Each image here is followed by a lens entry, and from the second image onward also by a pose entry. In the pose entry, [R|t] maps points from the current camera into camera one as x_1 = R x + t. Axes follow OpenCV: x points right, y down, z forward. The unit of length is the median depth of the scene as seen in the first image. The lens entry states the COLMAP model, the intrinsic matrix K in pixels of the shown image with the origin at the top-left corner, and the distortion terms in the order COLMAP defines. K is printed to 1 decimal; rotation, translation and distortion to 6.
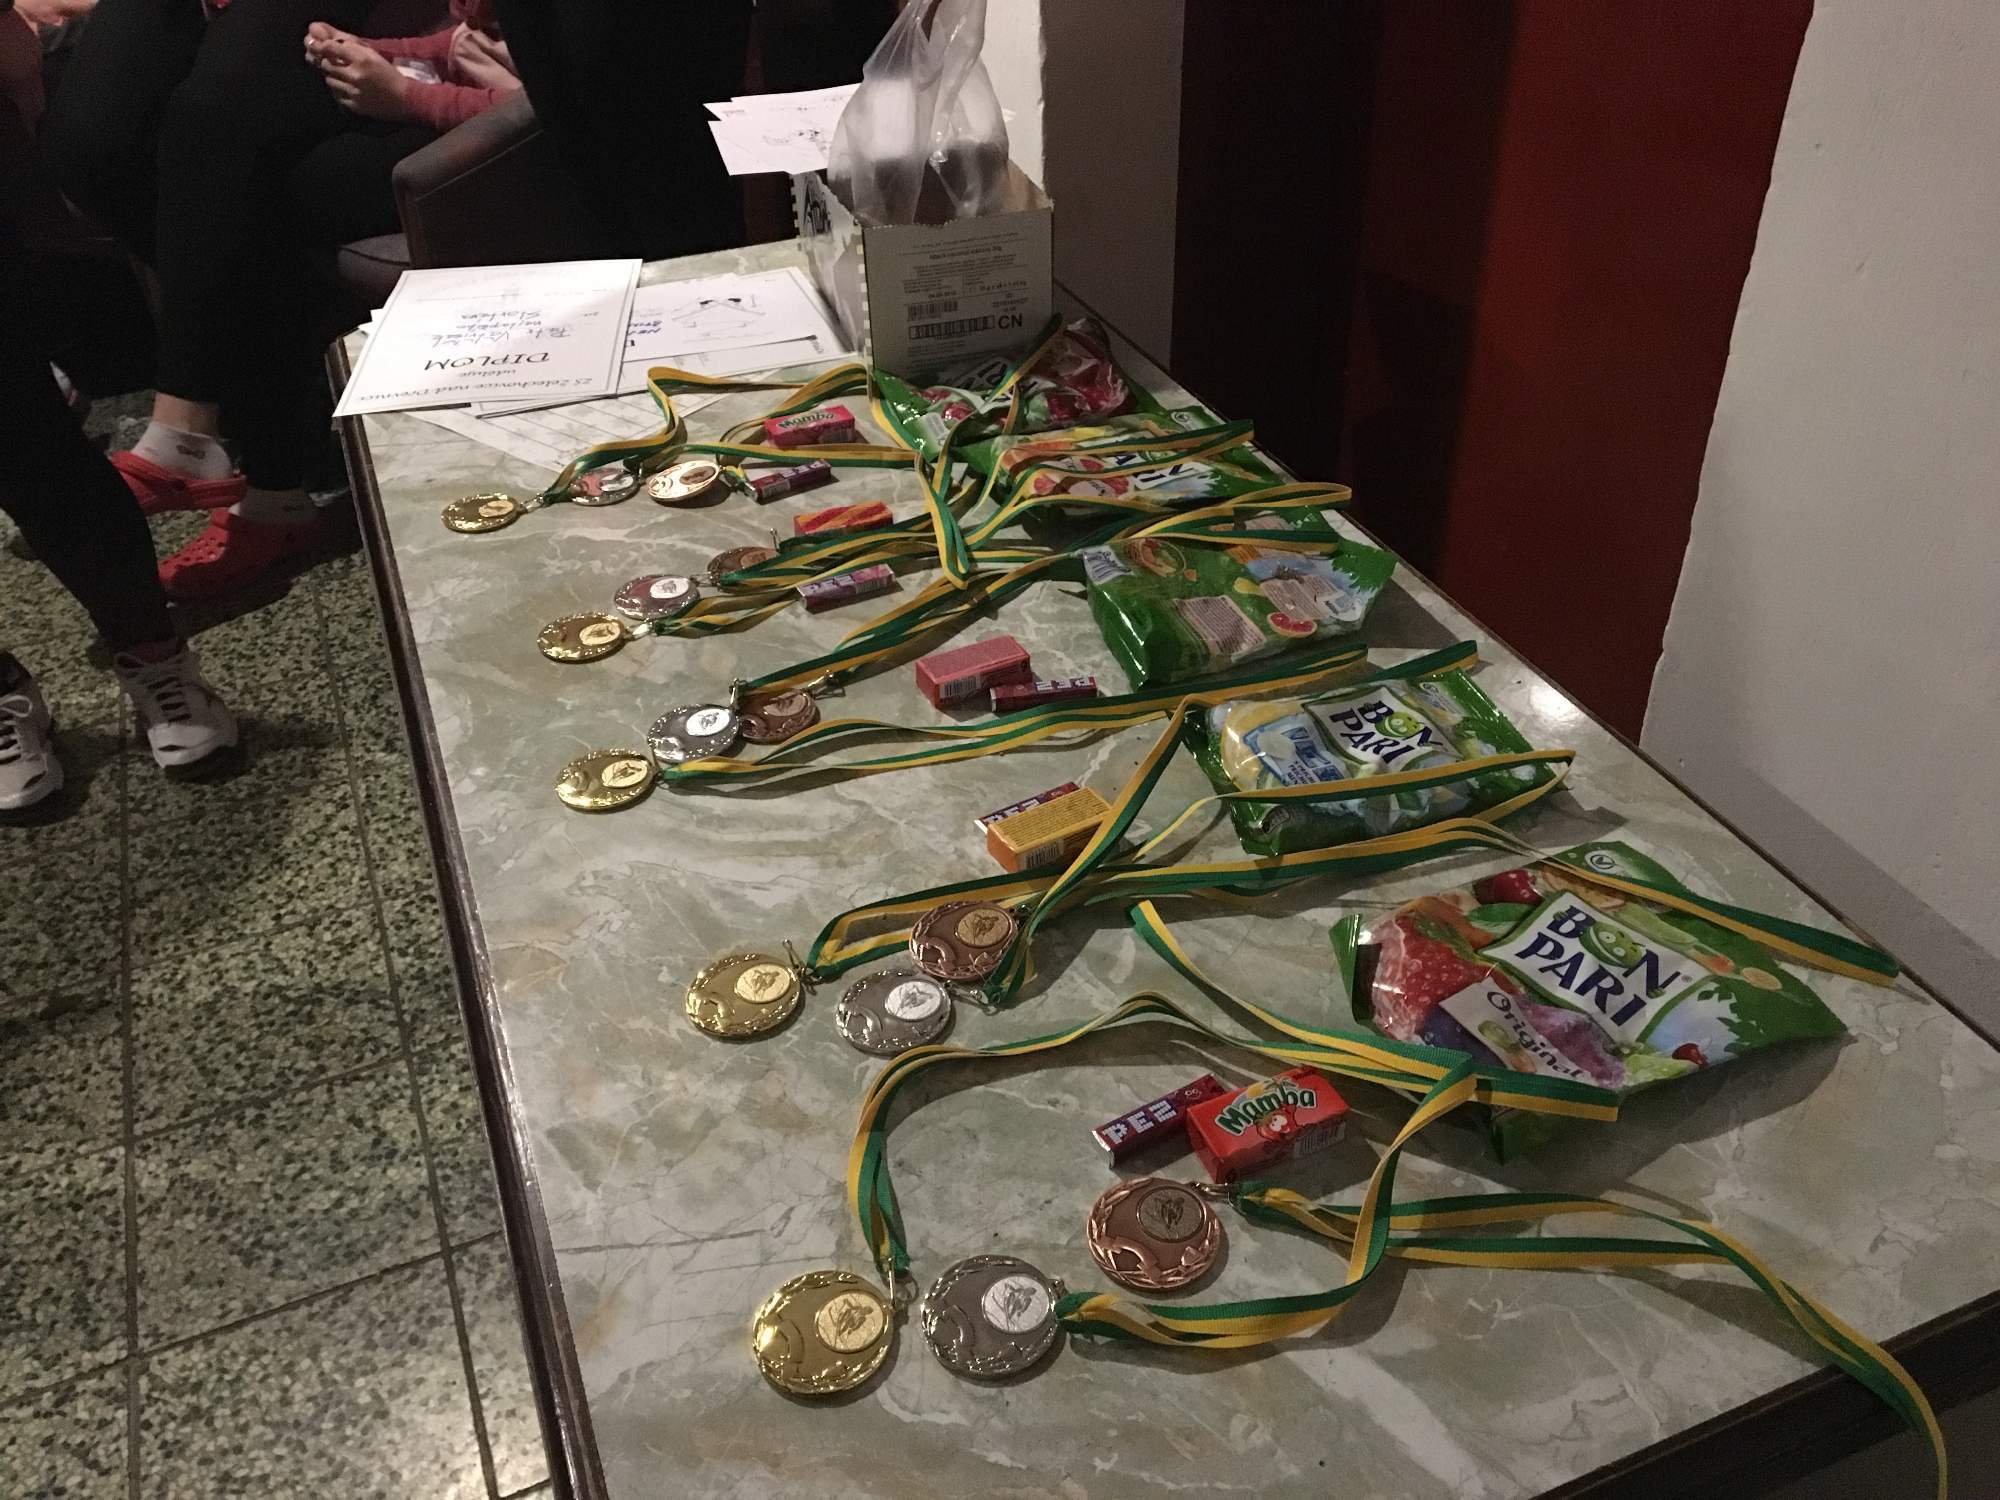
lens RADIAL K [[1683.6, 0, 1000.0], [0, 1683.6, 750.0], [0, 0, 1]] dist [0.066173, -0.081603]
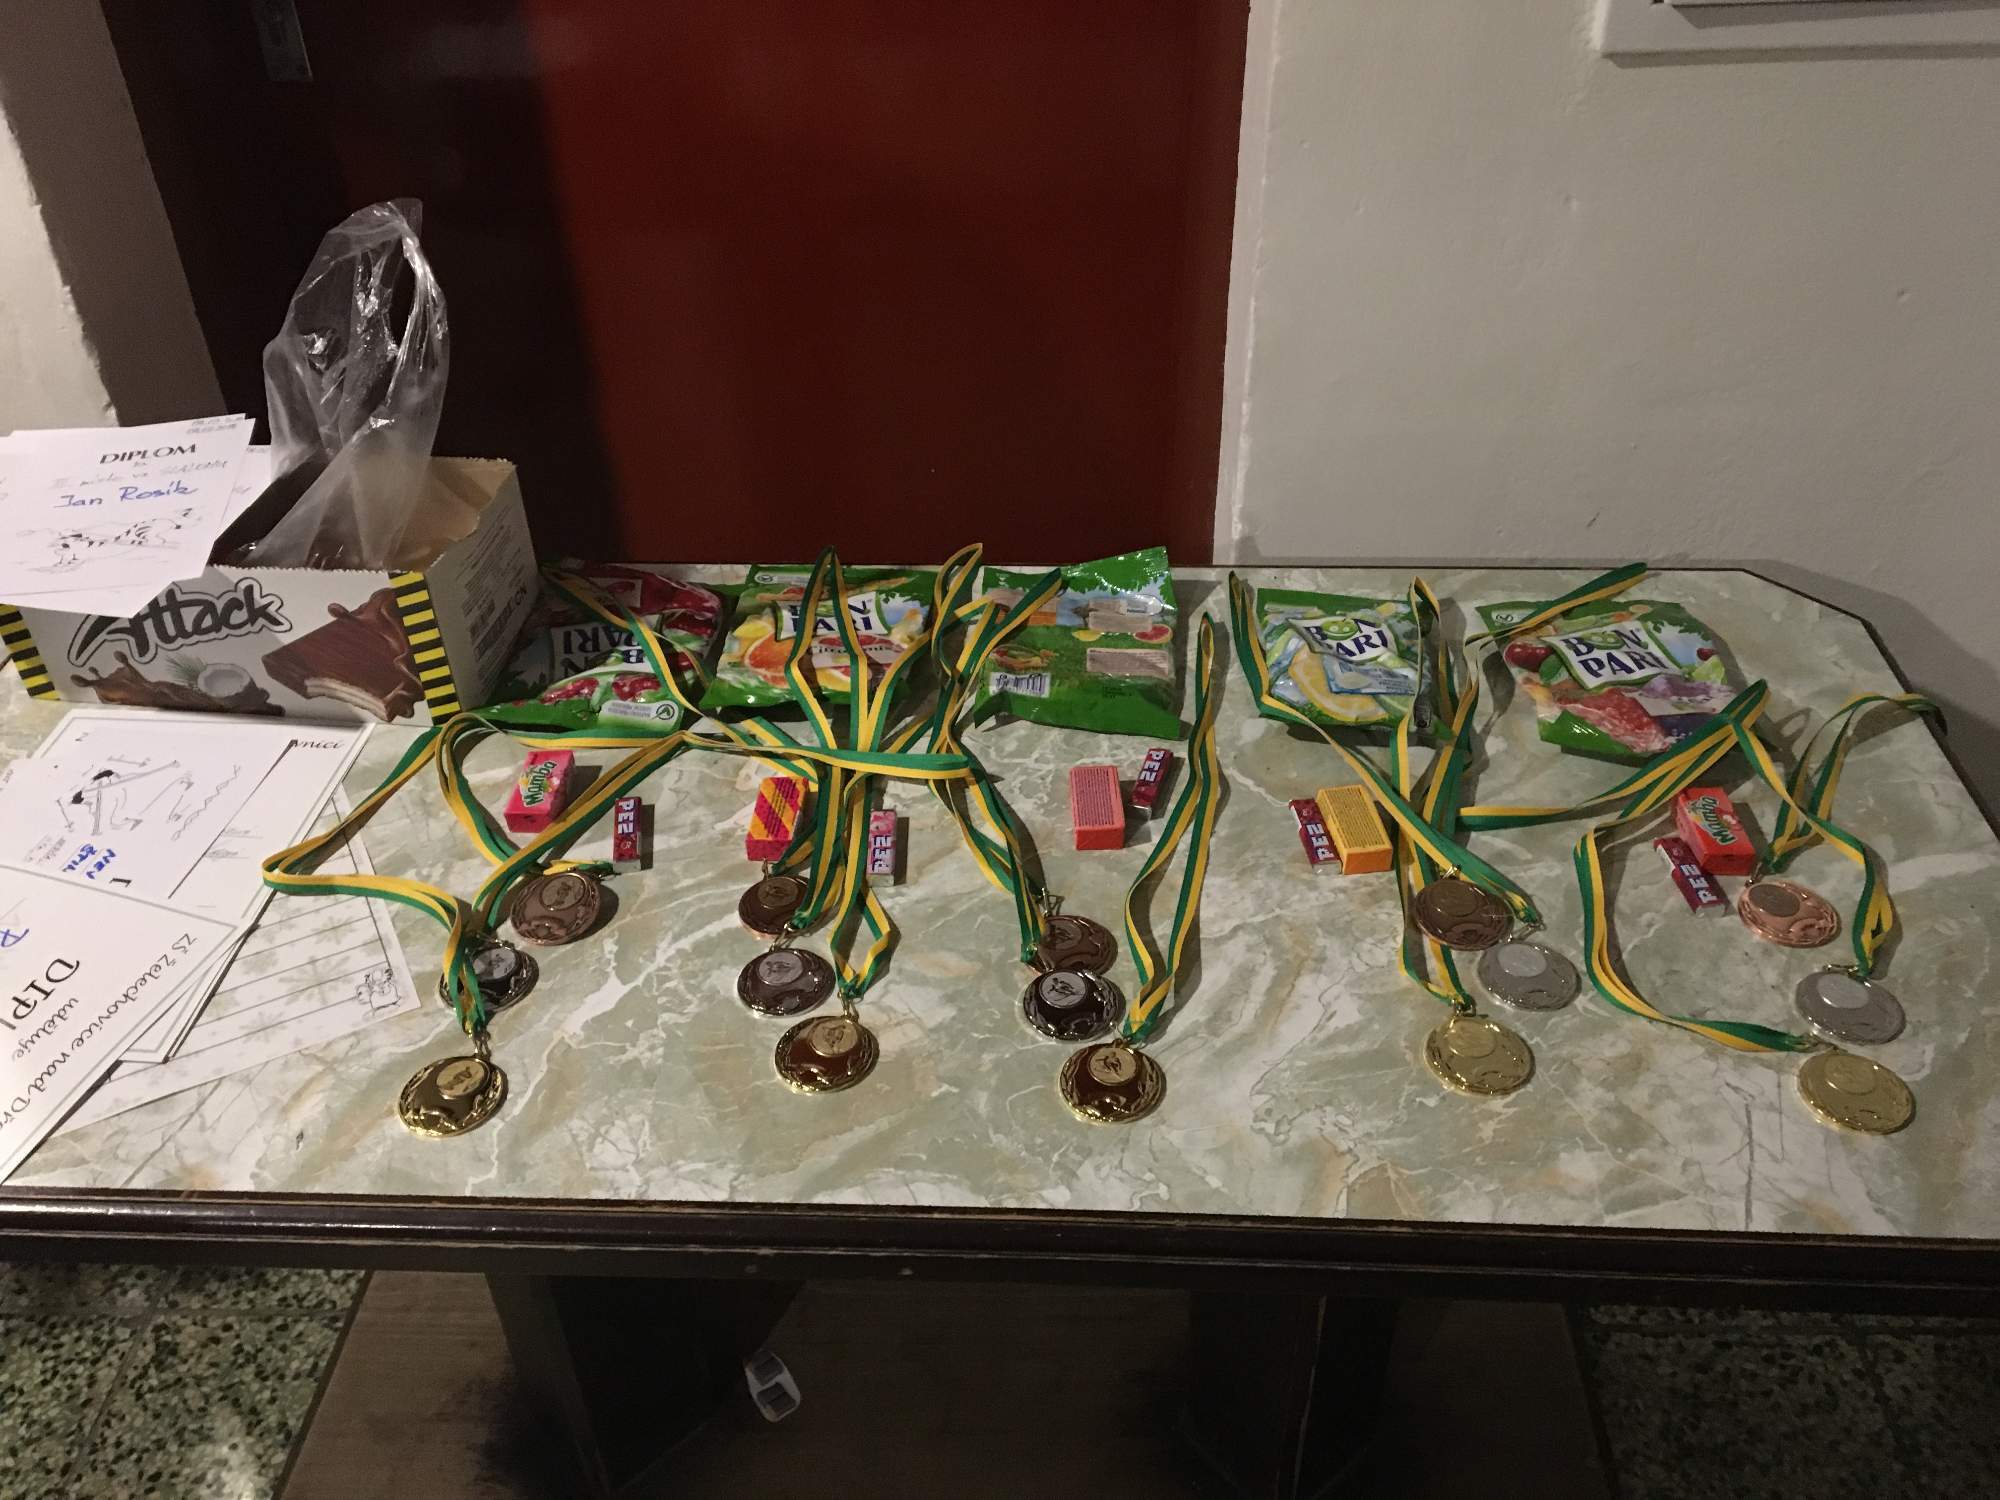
lens RADIAL K [[1683.6, 0, 1000.0], [0, 1683.6, 750.0], [0, 0, 1]] dist [0.066173, -0.081603]
pose [[0.416368, -0.536236, 0.734226, -0.941693], [0.539297, 0.795814, 0.275389, -0.471223], [-0.731981, 0.281303, 0.620542, 0.430604]]
